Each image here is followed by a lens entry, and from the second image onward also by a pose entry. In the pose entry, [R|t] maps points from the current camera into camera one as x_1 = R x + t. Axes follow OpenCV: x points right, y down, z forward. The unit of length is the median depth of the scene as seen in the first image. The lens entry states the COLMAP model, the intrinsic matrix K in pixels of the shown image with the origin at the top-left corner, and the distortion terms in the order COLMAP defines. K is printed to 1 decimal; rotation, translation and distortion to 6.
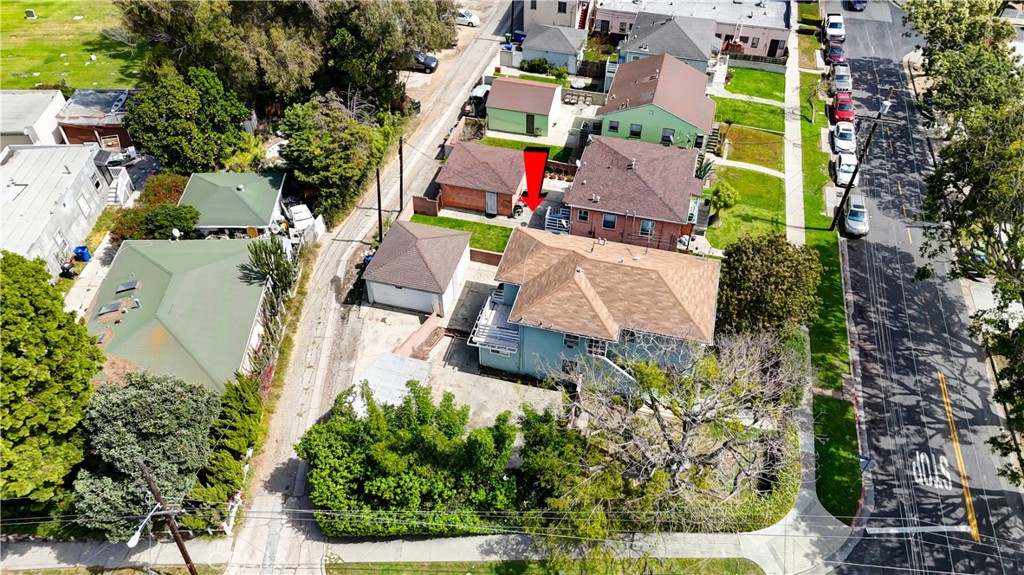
lens RADIAL K [[751.0, 0, 515.5], [0, 751.0, 286.4], [0, 0, 1]] dist [0.081300, -0.041828]
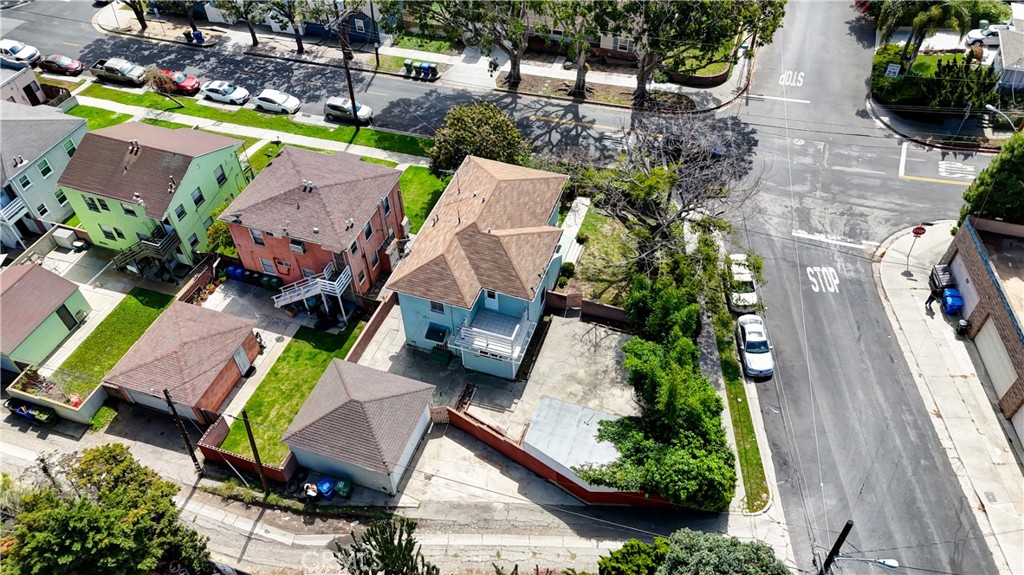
lens RADIAL K [[751.0, 0, 515.5], [0, 751.0, 286.4], [0, 0, 1]] dist [0.081300, -0.041828]
pose [[0.081218, -0.732468, 0.675939, -0.585339], [0.703080, 0.522797, 0.482039, -0.400551], [-0.706457, 0.436089, 0.557445, 0.408458]]
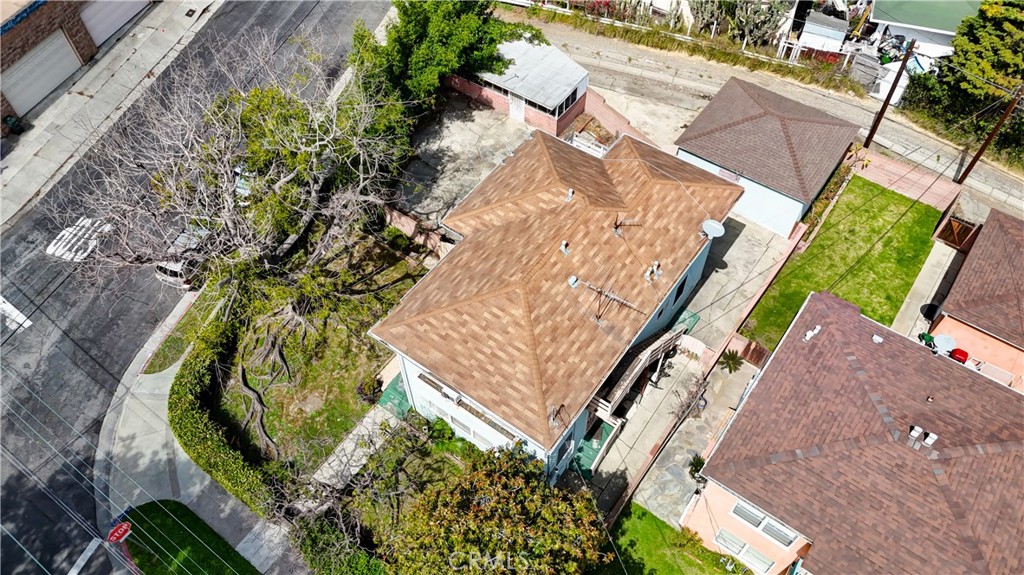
lens RADIAL K [[751.0, 0, 515.5], [0, 751.0, 286.4], [0, 0, 1]] dist [0.081300, -0.041828]
pose [[-0.366151, 0.745281, -0.557216, 0.448546], [-0.641770, 0.231364, 0.731164, -0.378248], [0.673843, 0.625321, 0.393585, 0.708921]]
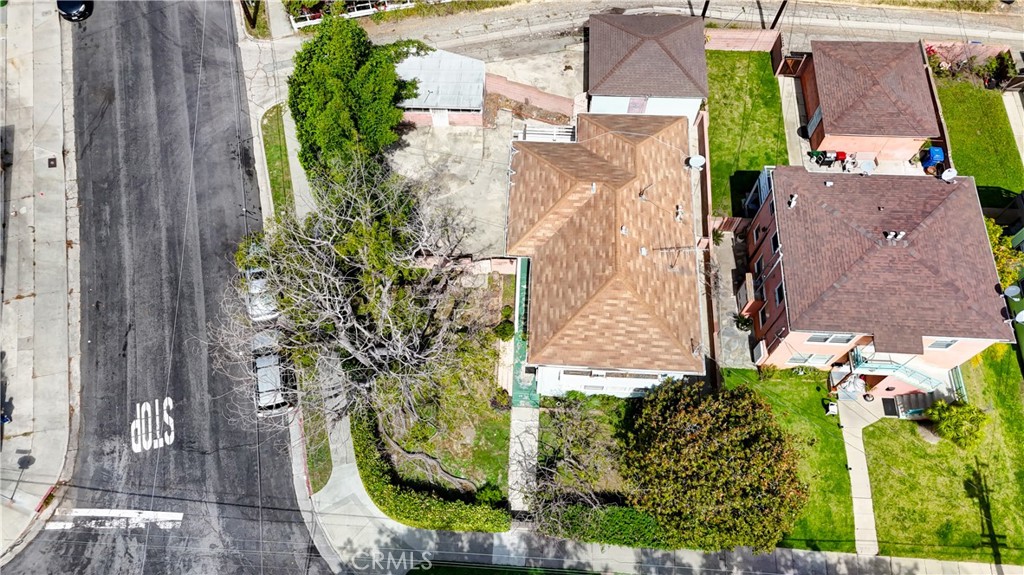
lens RADIAL K [[751.0, 0, 515.5], [0, 751.0, 286.4], [0, 0, 1]] dist [0.081300, -0.041828]
pose [[0.202819, 0.876135, -0.437324, 0.441643], [-0.675694, 0.448463, 0.585080, -0.329847], [0.708732, 0.176832, 0.682956, 0.408874]]
